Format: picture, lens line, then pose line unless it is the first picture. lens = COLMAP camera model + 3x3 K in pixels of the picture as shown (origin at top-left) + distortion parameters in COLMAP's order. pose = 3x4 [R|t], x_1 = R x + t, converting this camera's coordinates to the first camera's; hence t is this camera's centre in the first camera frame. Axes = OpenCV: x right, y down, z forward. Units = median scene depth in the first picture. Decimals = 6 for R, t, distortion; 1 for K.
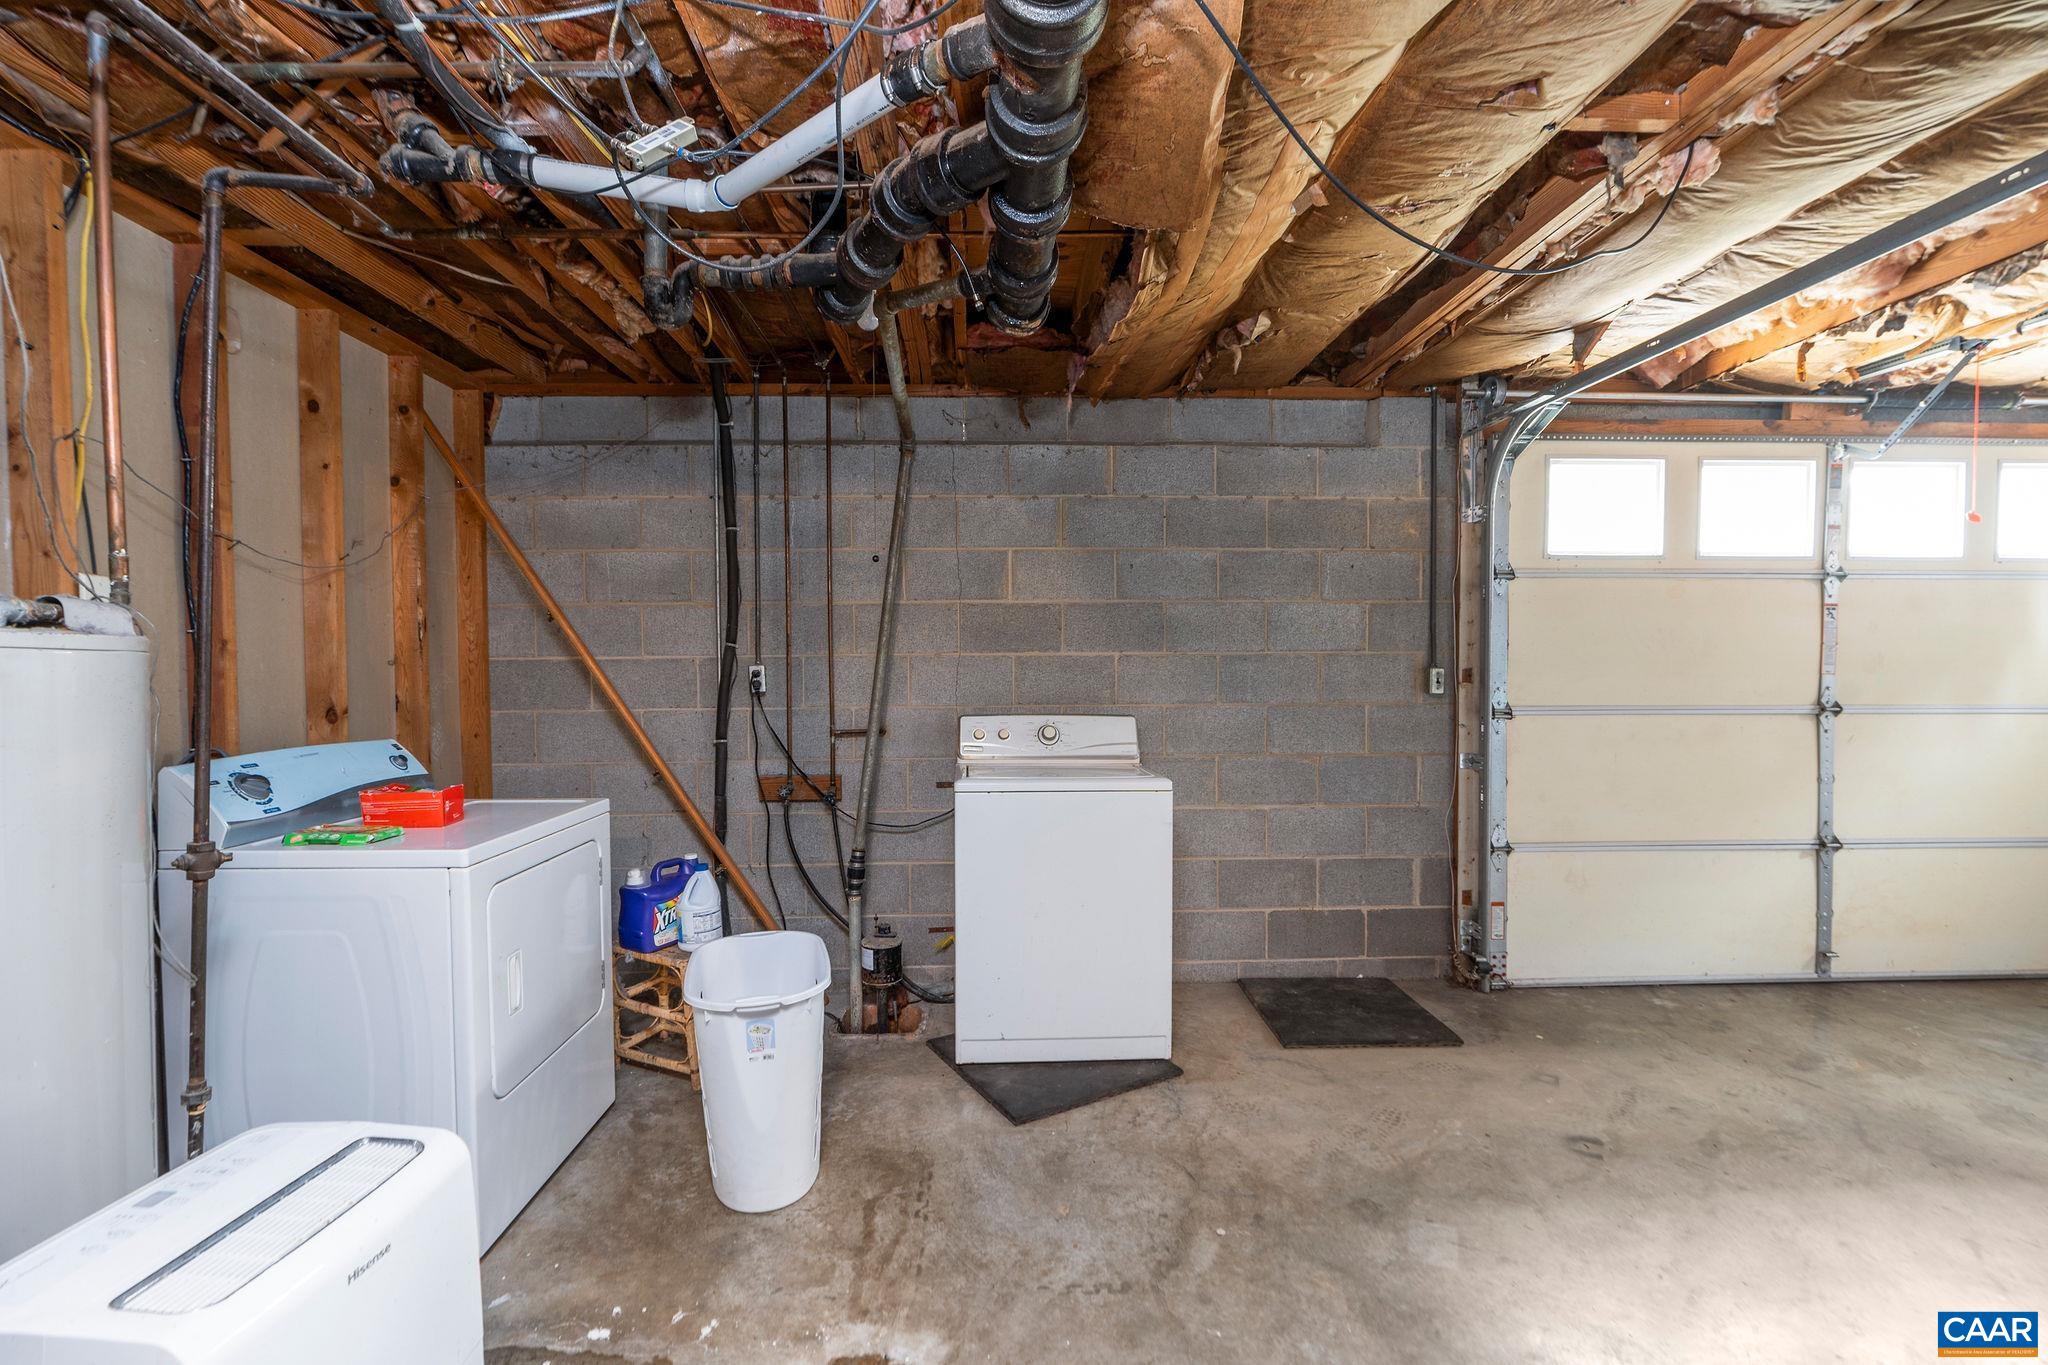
lens RADIAL K [[905.5, 0, 1026.7], [0, 905.5, 692.8], [0, 0, 1]] dist [-0.002820, 0.001442]
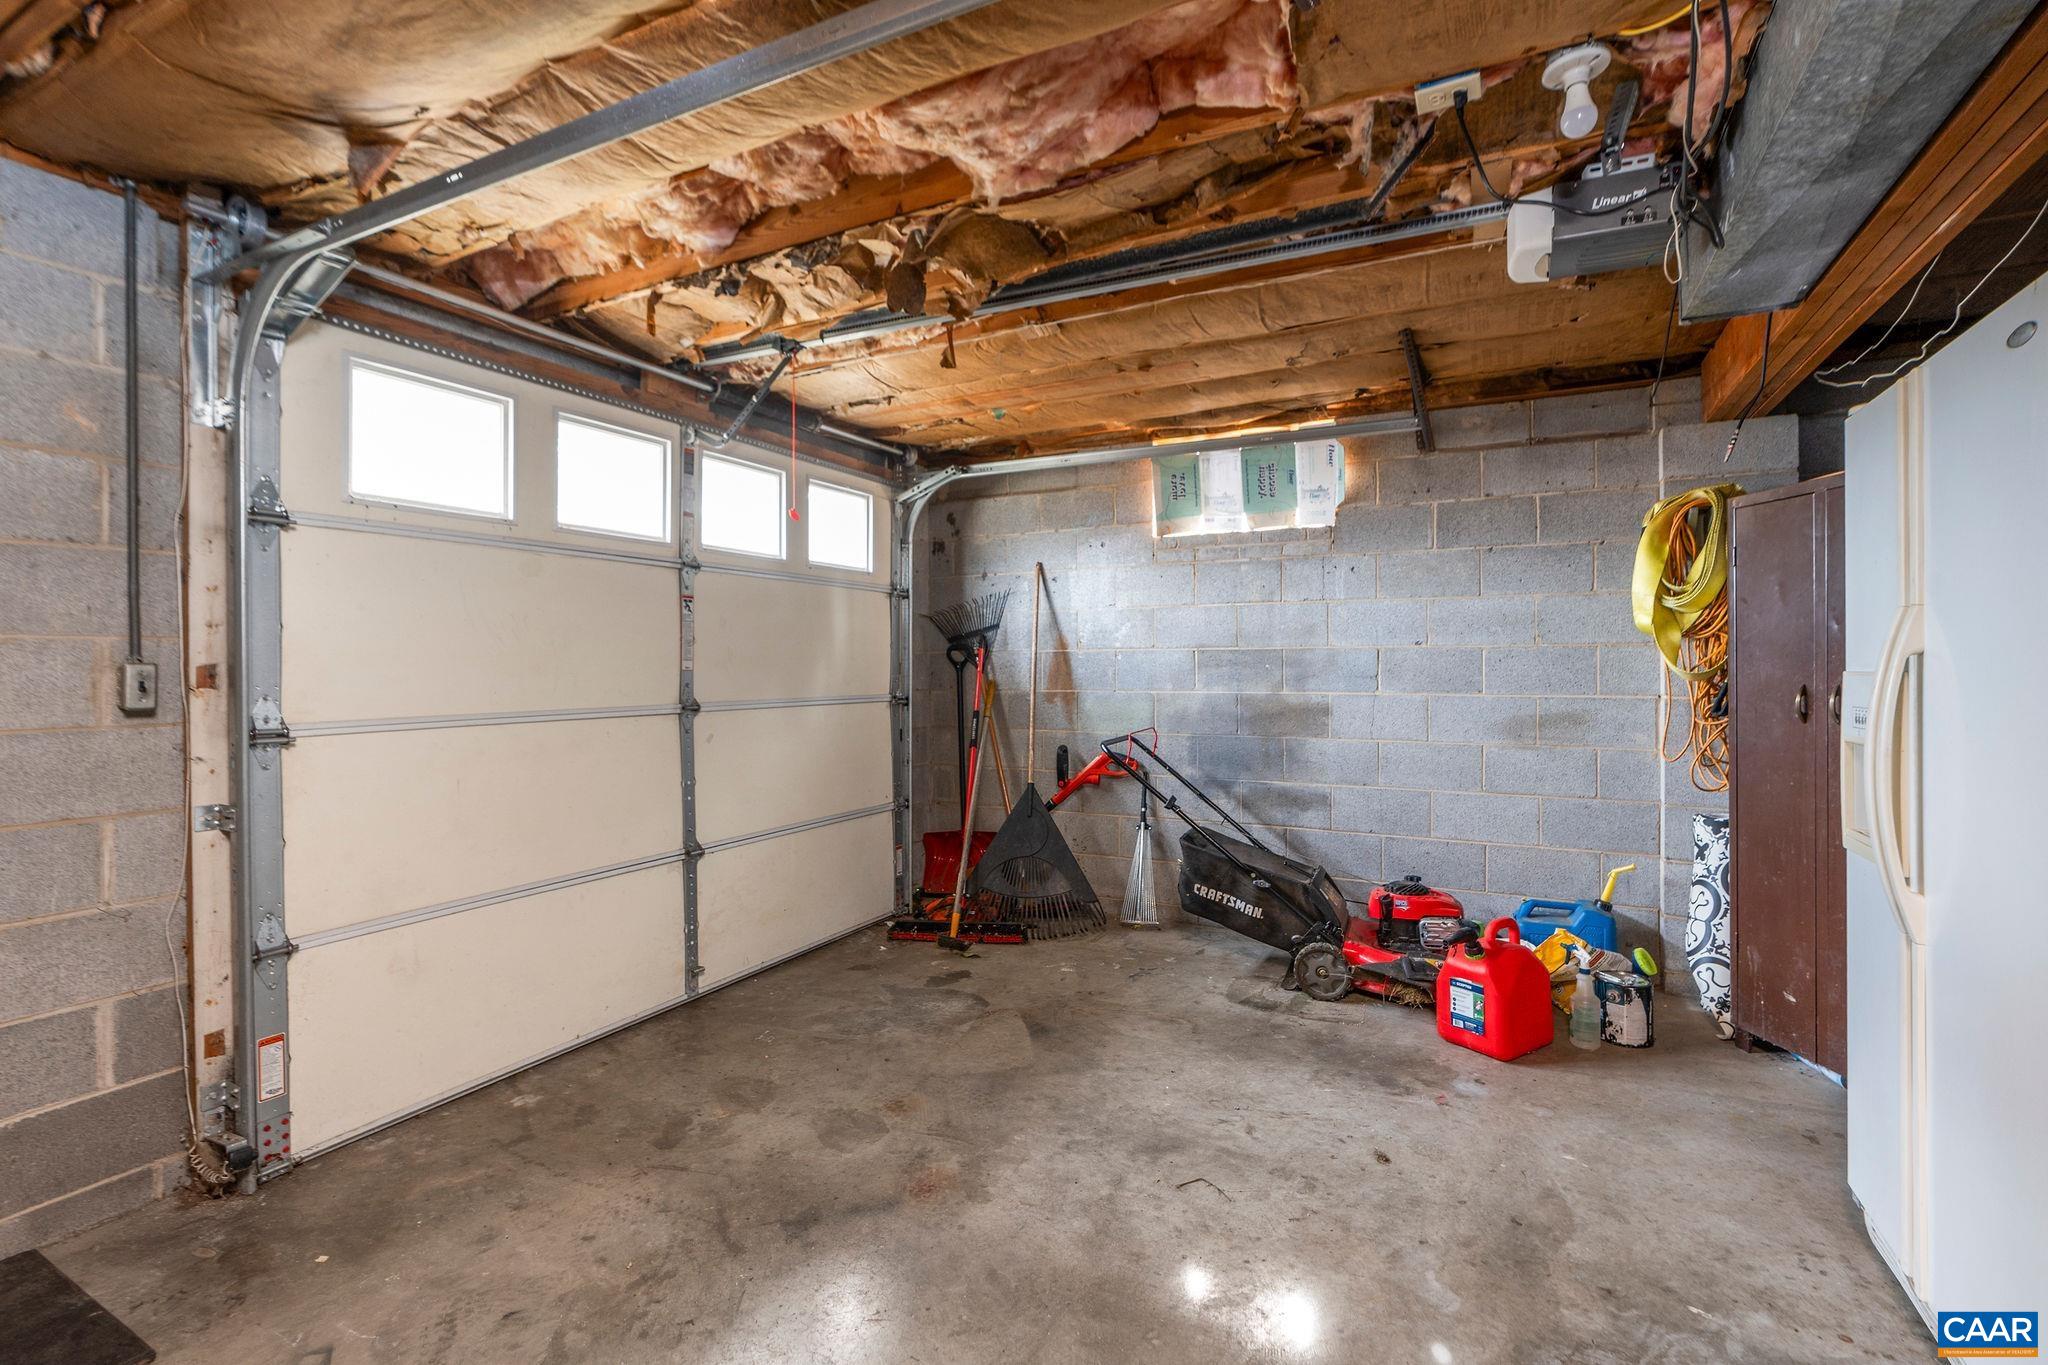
lens RADIAL K [[945.3, 0, 1032.7], [0, 945.3, 669.8], [0, 0, 1]] dist [-0.003496, -0.000768]
pose [[0.487365, -0.007993, 0.873162, 0.211472], [0.029426, 0.999540, -0.007275, -0.002684], [-0.872702, 0.029240, 0.487376, 0.216675]]
